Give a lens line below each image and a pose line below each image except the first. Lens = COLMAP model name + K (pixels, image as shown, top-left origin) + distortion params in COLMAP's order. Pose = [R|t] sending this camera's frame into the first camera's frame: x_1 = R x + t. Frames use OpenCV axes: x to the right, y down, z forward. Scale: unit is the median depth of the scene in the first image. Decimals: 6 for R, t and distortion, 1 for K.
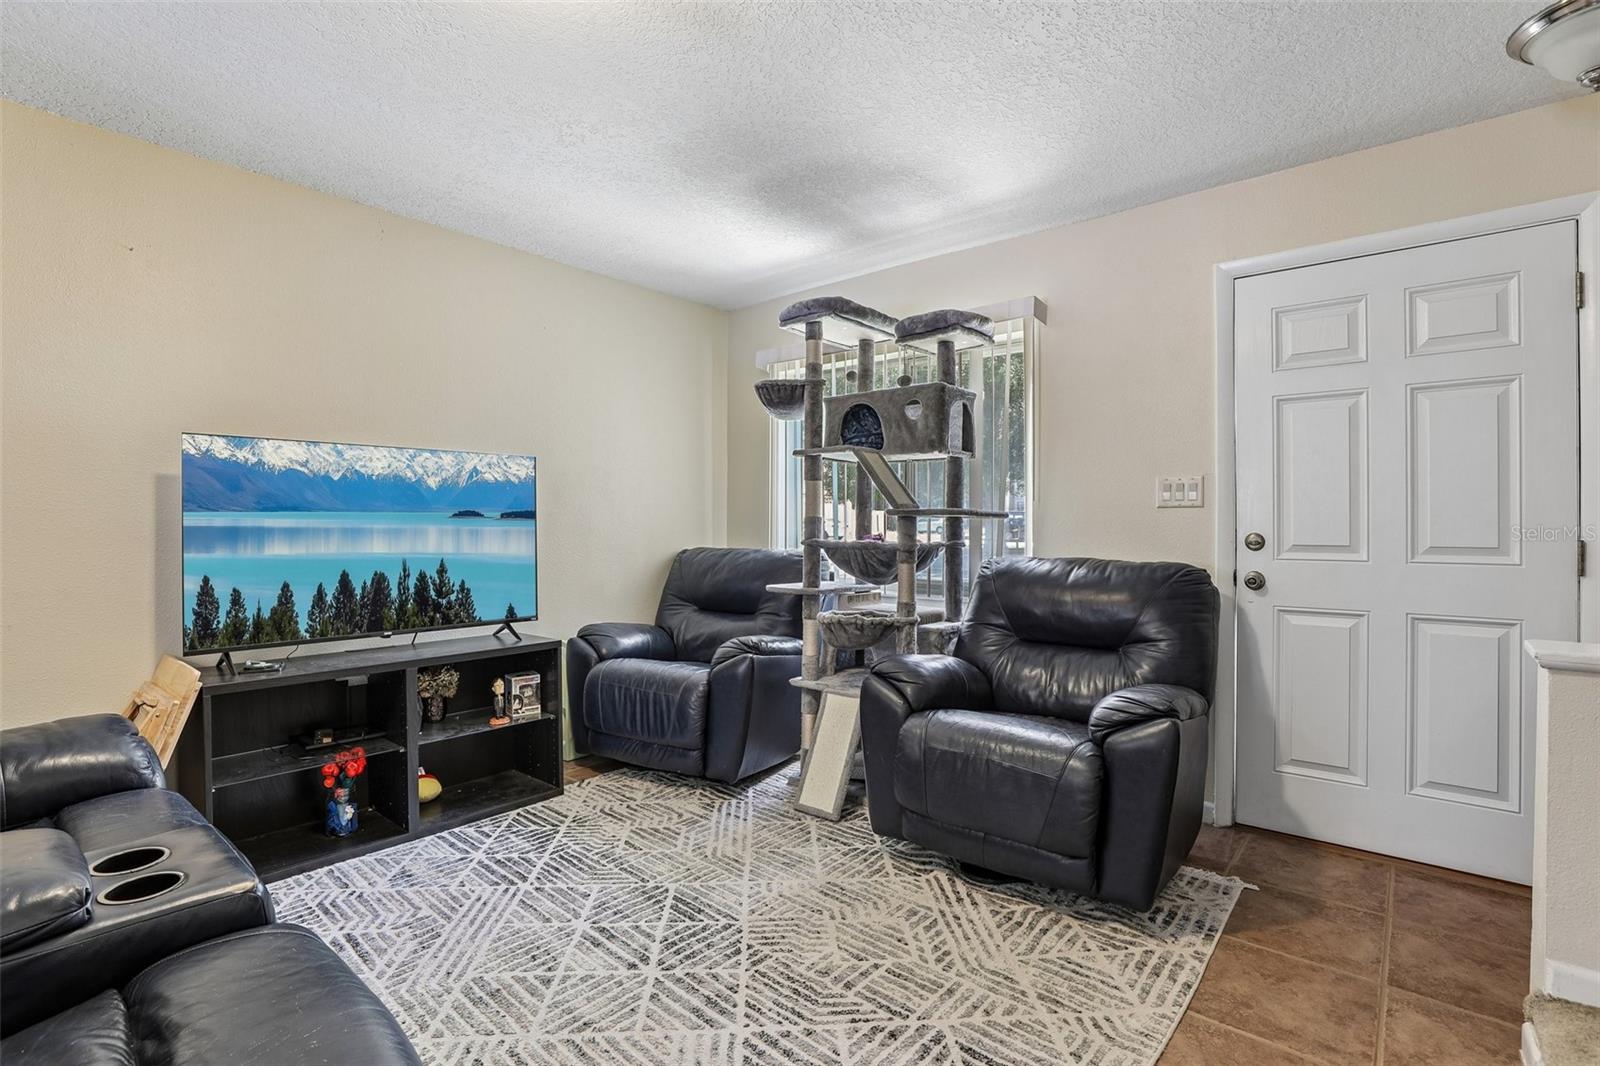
lens RADIAL K [[749.7, 0, 801.0], [0, 749.7, 529.3], [0, 0, 1]] dist [-0.044215, 0.013564]
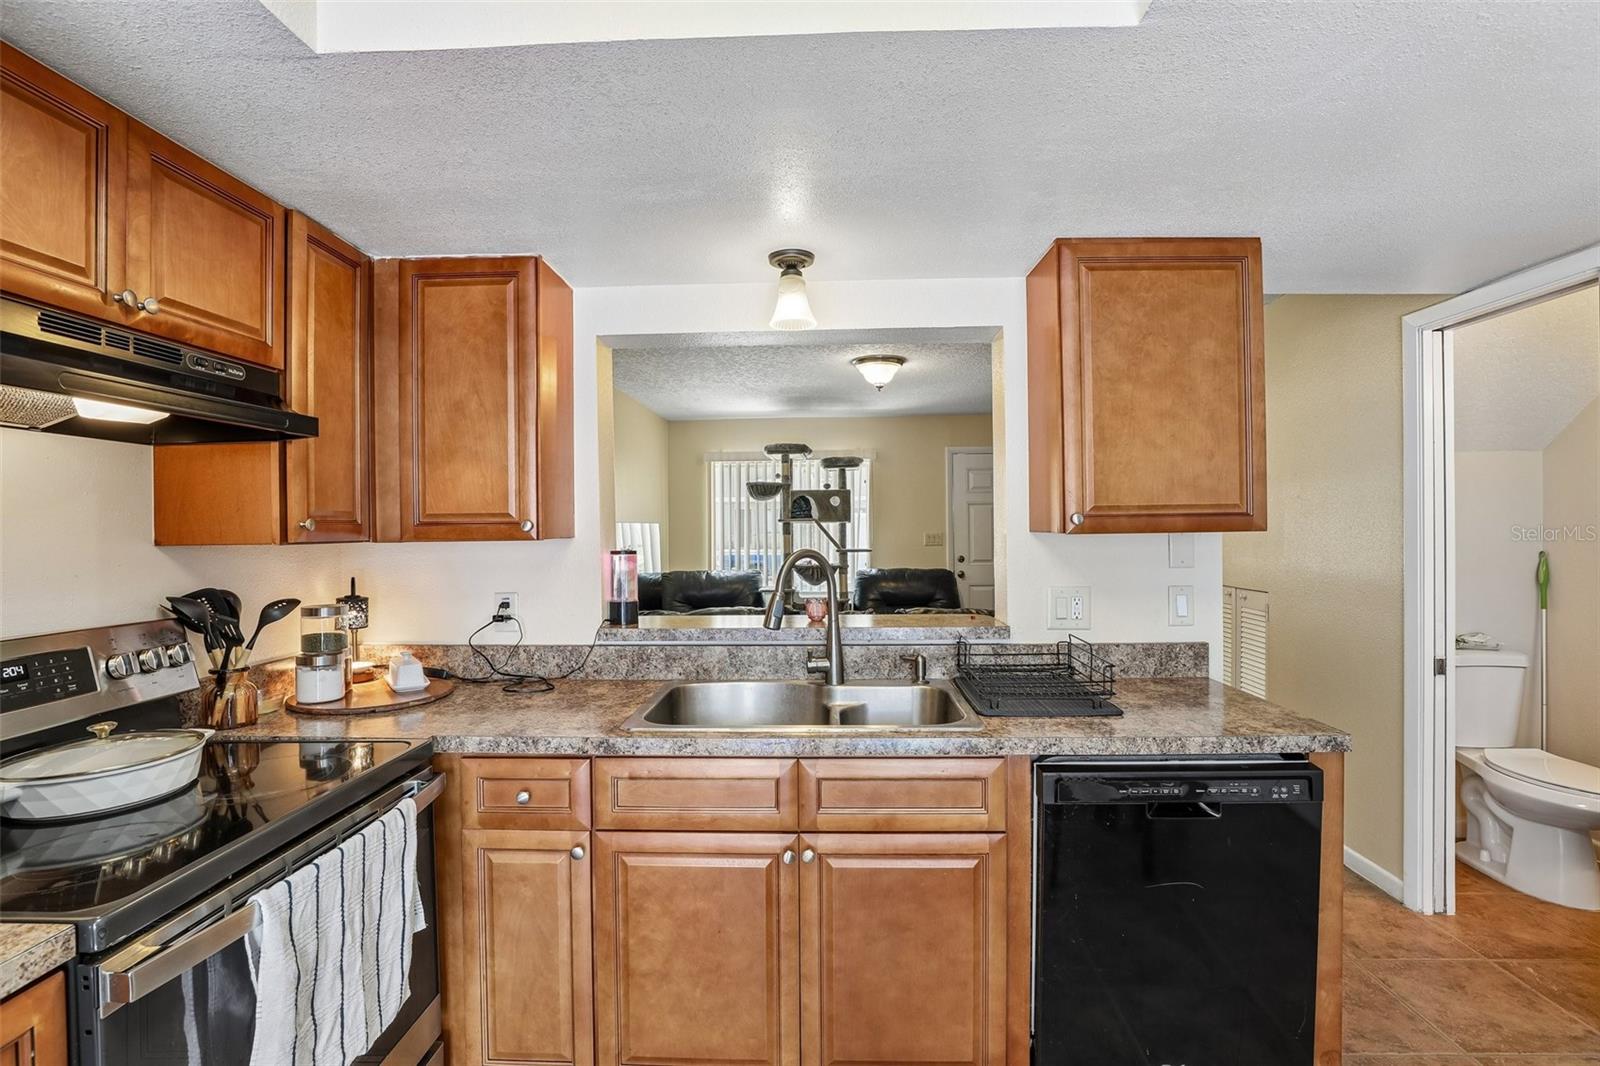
lens RADIAL K [[749.7, 0, 800.0], [0, 749.7, 526.4], [0, 0, 1]] dist [-0.044215, 0.013564]
pose [[0.785387, -0.014444, 0.618836, -0.953687], [0.018741, 0.999824, -0.000449, -0.070662], [-0.618721, 0.011950, 0.785520, -0.459888]]
